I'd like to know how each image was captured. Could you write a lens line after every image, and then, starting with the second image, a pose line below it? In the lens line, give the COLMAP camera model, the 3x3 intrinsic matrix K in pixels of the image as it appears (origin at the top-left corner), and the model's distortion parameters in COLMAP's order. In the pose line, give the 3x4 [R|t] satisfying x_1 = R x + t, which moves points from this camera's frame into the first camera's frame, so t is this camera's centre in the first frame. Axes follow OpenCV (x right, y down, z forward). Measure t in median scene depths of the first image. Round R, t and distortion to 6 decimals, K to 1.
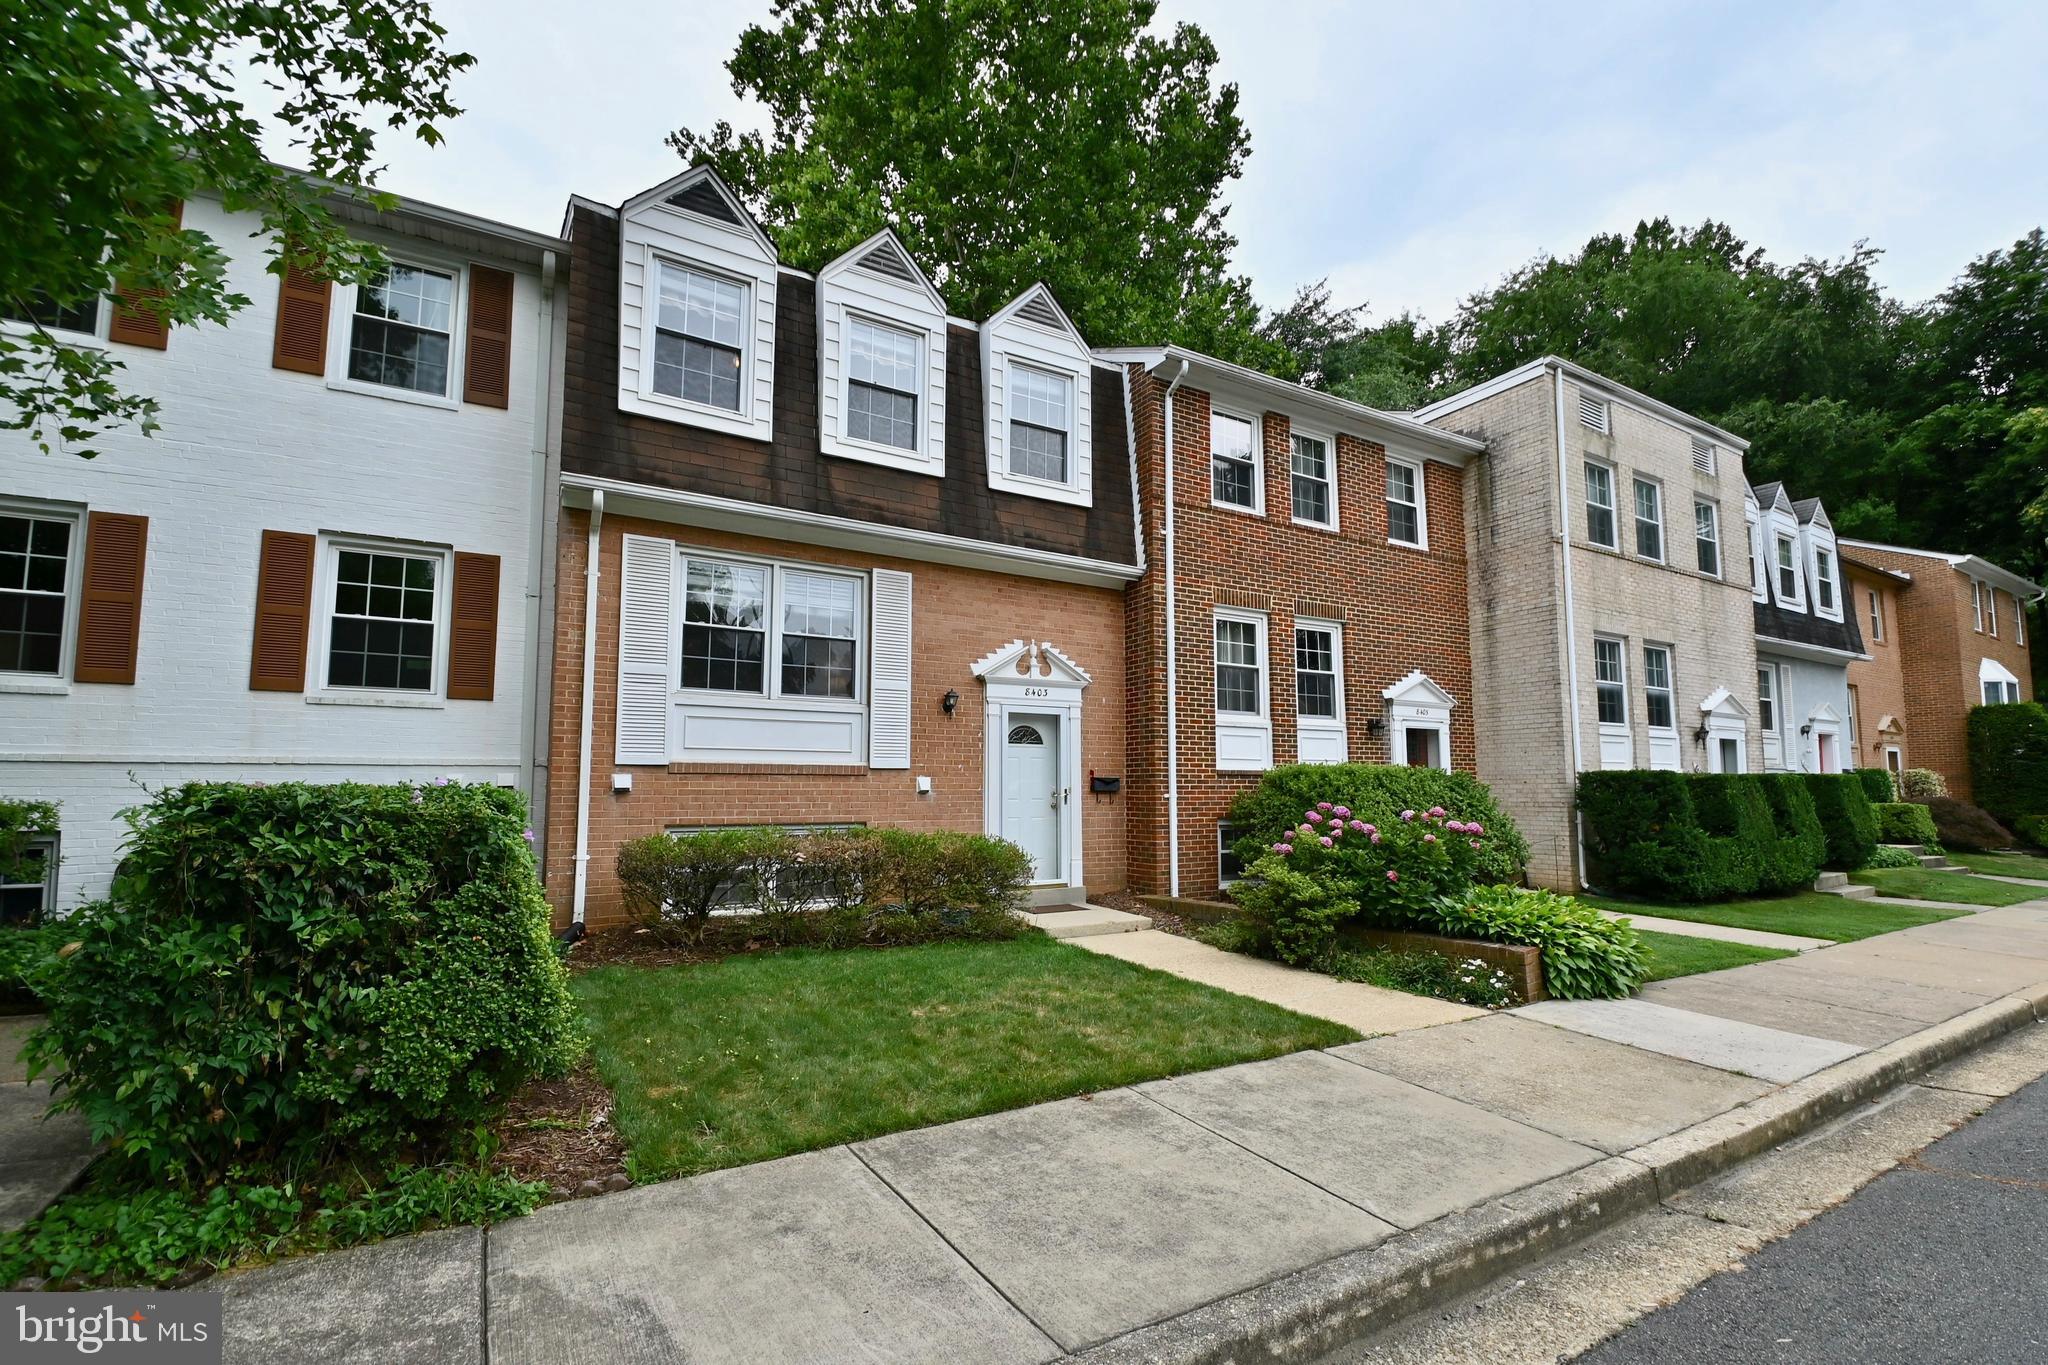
lens RADIAL K [[894.7, 0, 1041.9], [0, 894.7, 711.9], [0, 0, 1]] dist [0.020723, -0.026976]
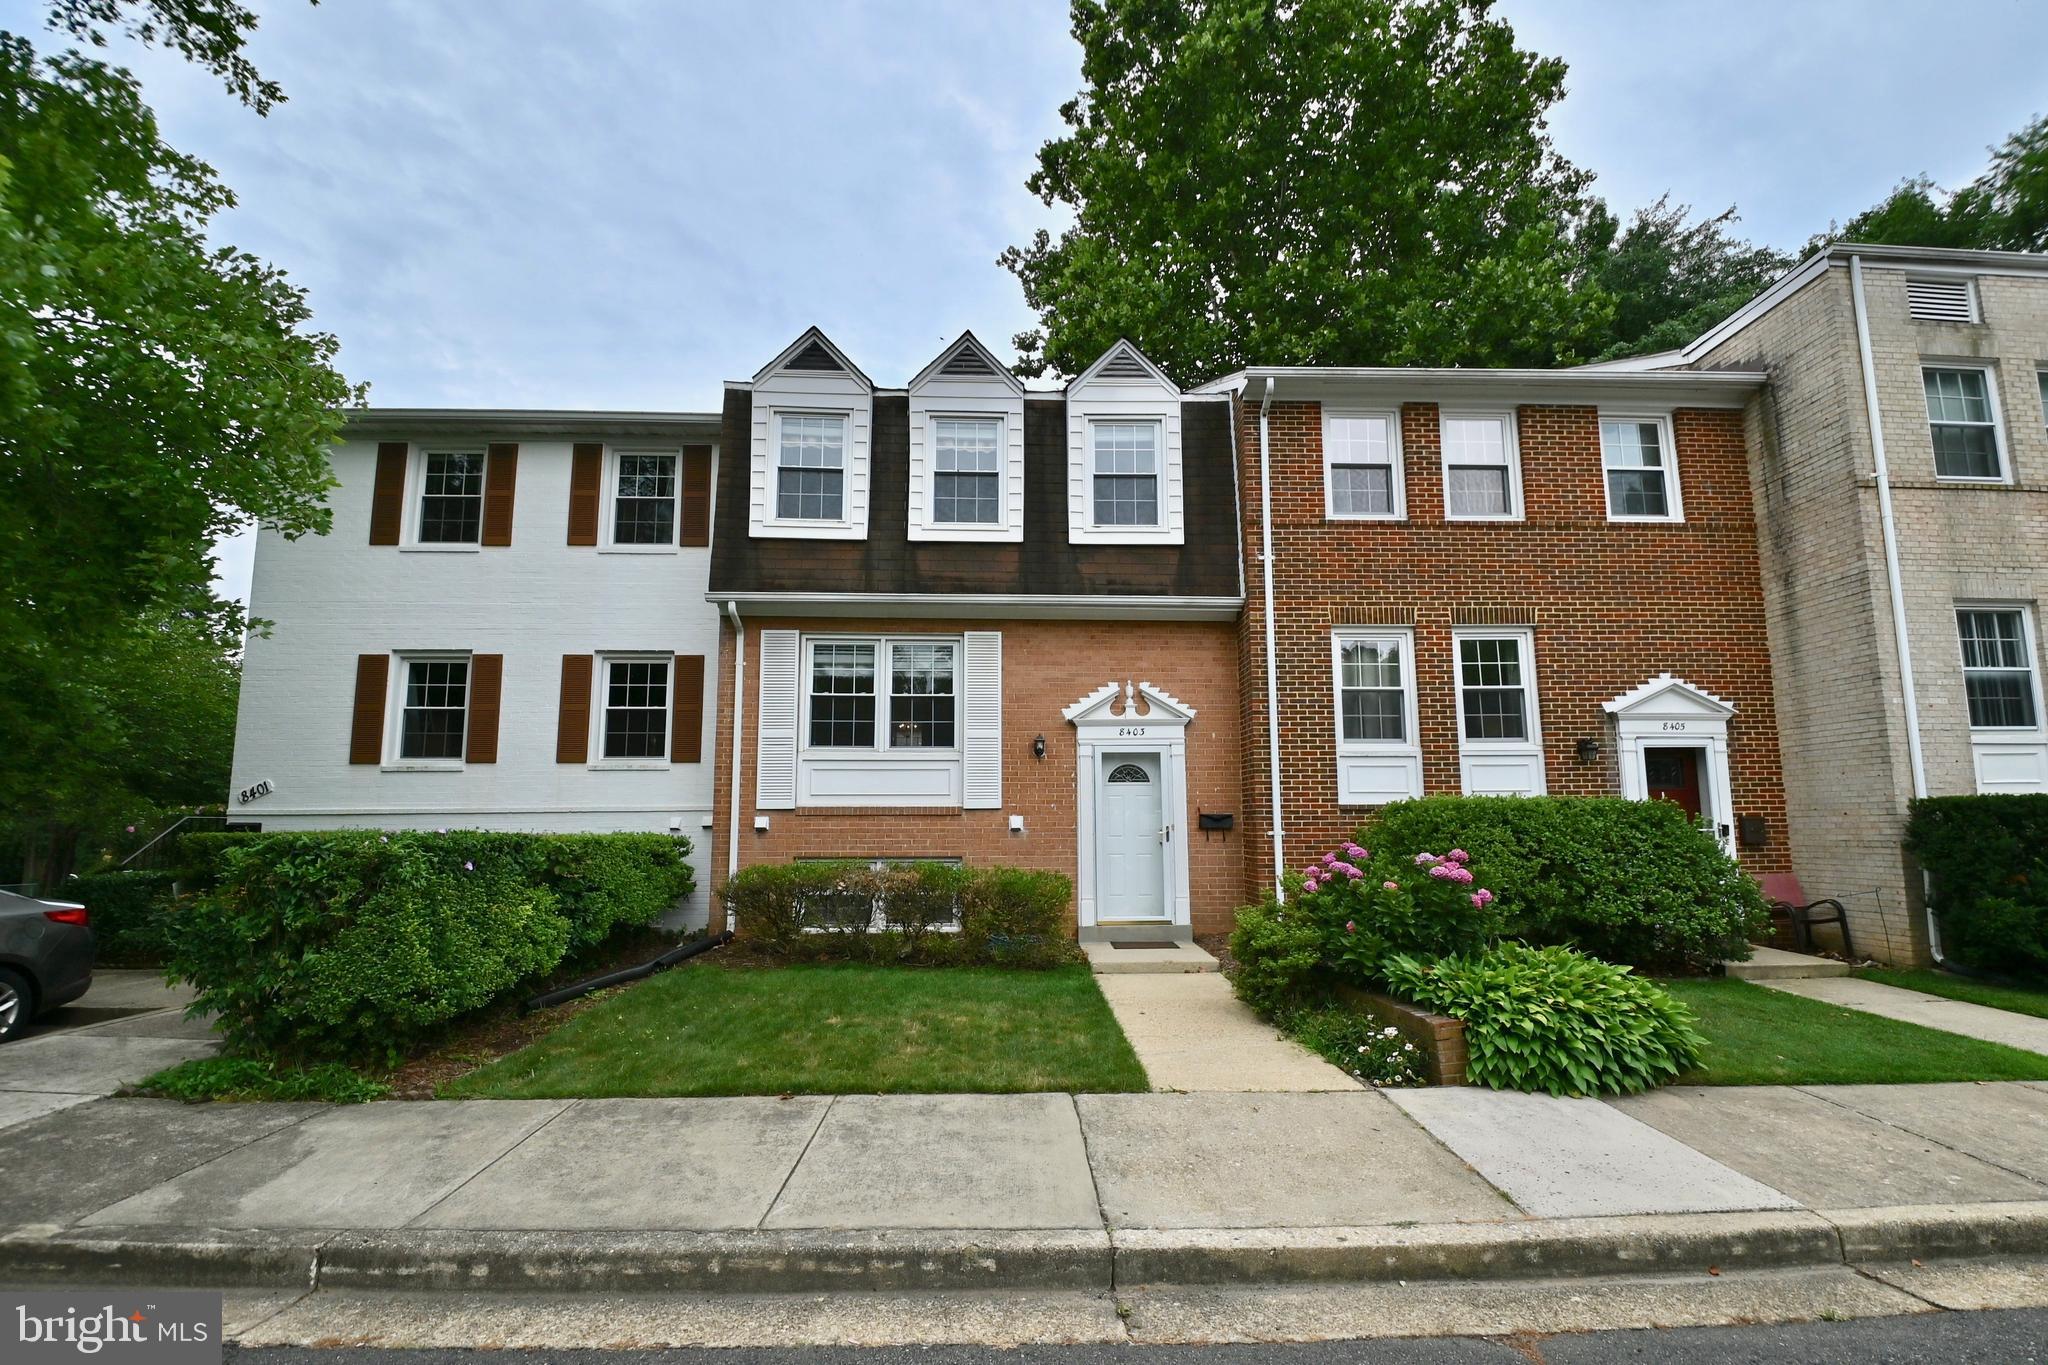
lens RADIAL K [[894.7, 0, 1041.9], [0, 894.7, 711.9], [0, 0, 1]] dist [0.020723, -0.026976]
pose [[0.878165, -0.062227, -0.474293, 0.432928], [0.046158, 0.997899, -0.045462, -0.003185], [0.476126, 0.018031, 0.879192, 0.052019]]
